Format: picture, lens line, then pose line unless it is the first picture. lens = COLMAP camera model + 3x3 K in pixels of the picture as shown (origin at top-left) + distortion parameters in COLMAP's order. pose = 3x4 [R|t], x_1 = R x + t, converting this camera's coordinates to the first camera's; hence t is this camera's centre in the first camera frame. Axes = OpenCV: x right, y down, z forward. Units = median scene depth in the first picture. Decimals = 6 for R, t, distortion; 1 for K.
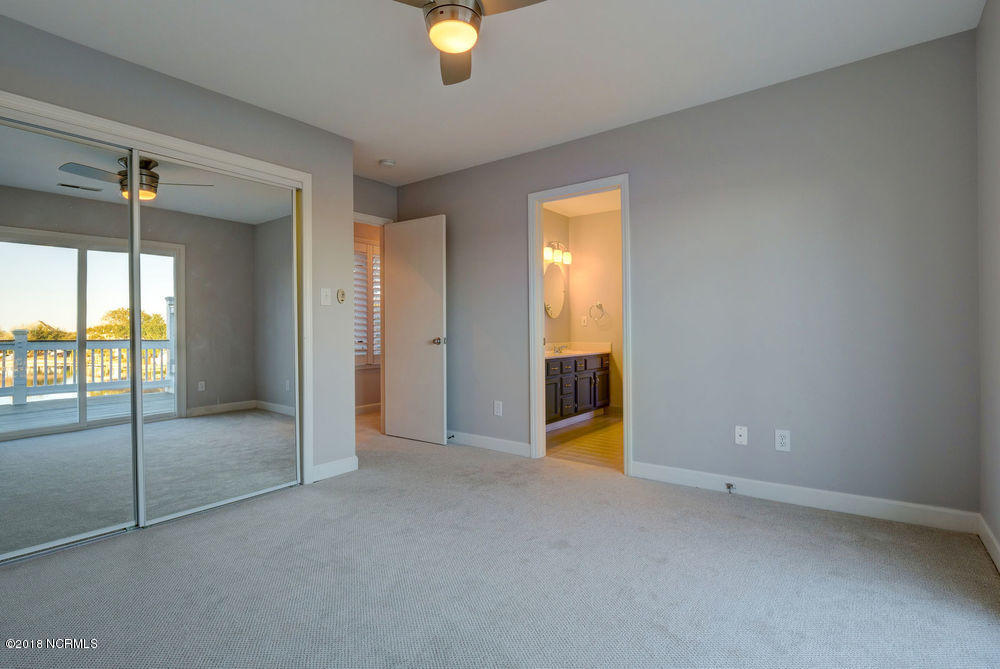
lens RADIAL K [[484.4, 0, 496.4], [0, 484.4, 333.8], [0, 0, 1]] dist [0.003553, -0.000106]
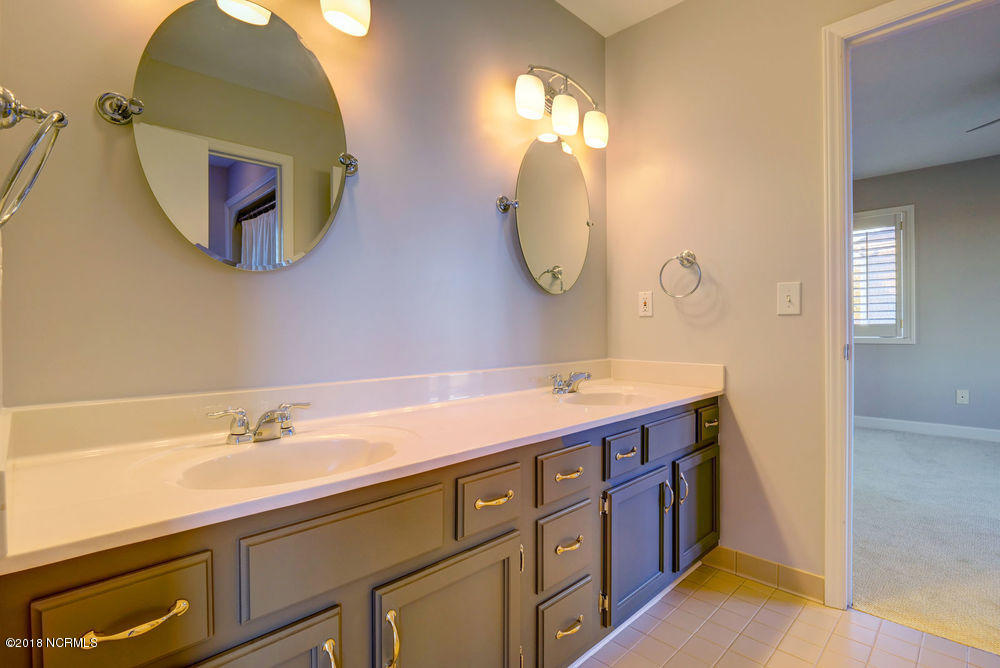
lens RADIAL K [[484.4, 0, 497.5], [0, 484.4, 331.4], [0, 0, 1]] dist [0.003553, -0.000106]
pose [[0.990637, 0.001204, -0.136515, 0.127812], [-0.000596, 0.999990, 0.004494, -0.006447], [0.136519, -0.004371, 0.990628, 0.654129]]
